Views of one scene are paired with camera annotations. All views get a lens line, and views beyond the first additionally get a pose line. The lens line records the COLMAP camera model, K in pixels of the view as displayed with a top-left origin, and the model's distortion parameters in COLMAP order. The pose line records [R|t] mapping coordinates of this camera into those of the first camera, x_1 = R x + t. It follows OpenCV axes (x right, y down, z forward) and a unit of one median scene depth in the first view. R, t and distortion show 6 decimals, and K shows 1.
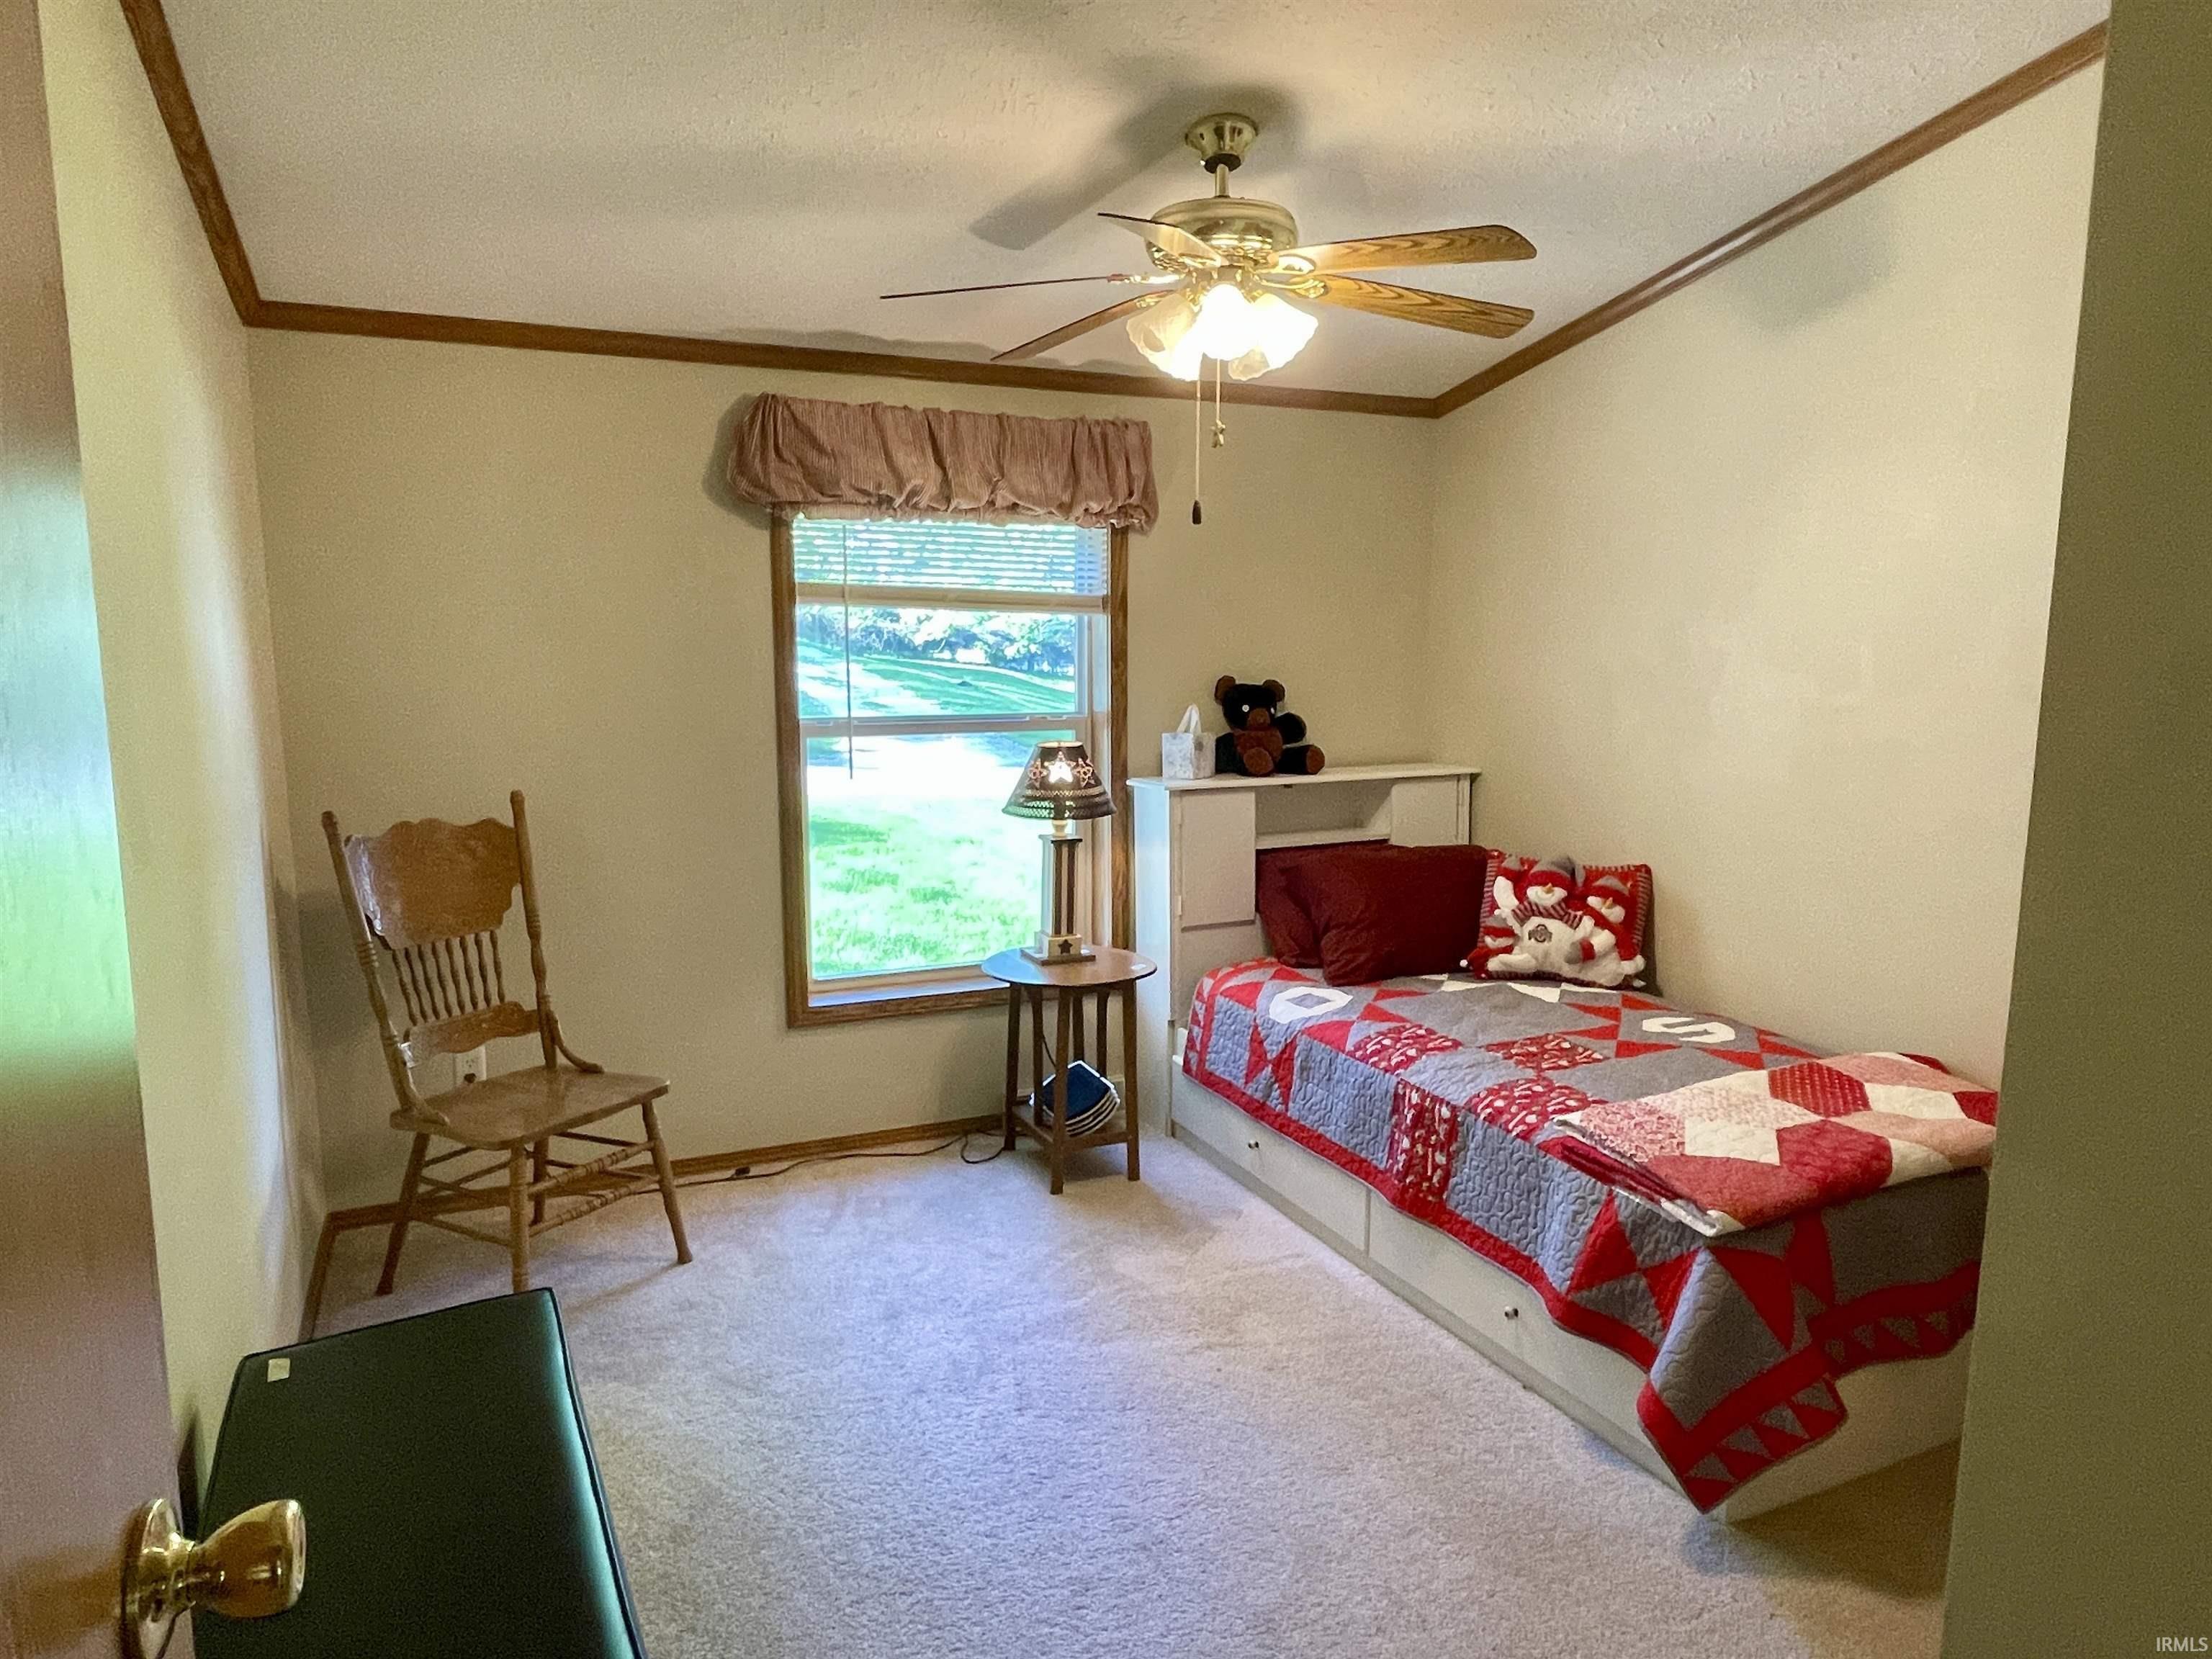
lens RADIAL K [[1416.7, 0, 1107.0], [0, 1416.7, 833.4], [0, 0, 1]] dist [-0.010333, 0.015954]
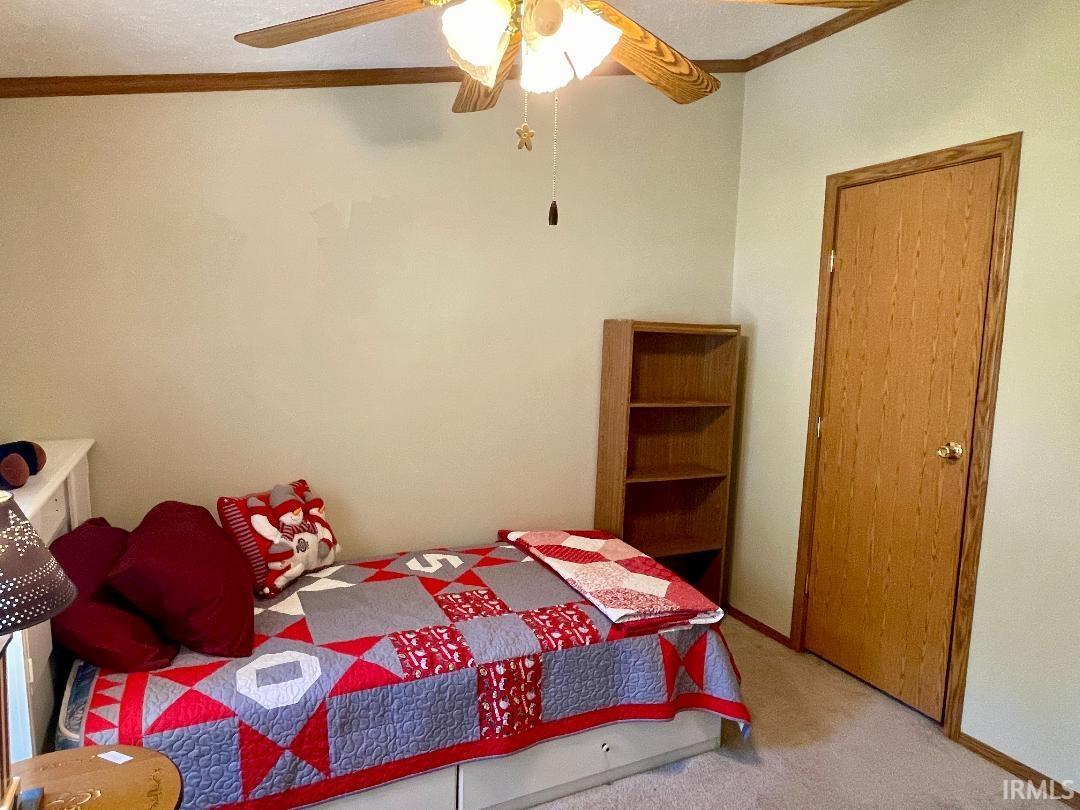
lens RADIAL K [[689.4, 0, 540.0], [0, 689.4, 404.8], [0, 0, 1]] dist [-0.011898, -0.002362]
pose [[-0.027582, -0.114397, 0.993052, -0.385690], [0.118042, 0.986107, 0.116876, -0.128000], [-0.992625, 0.120446, -0.013695, 0.888562]]
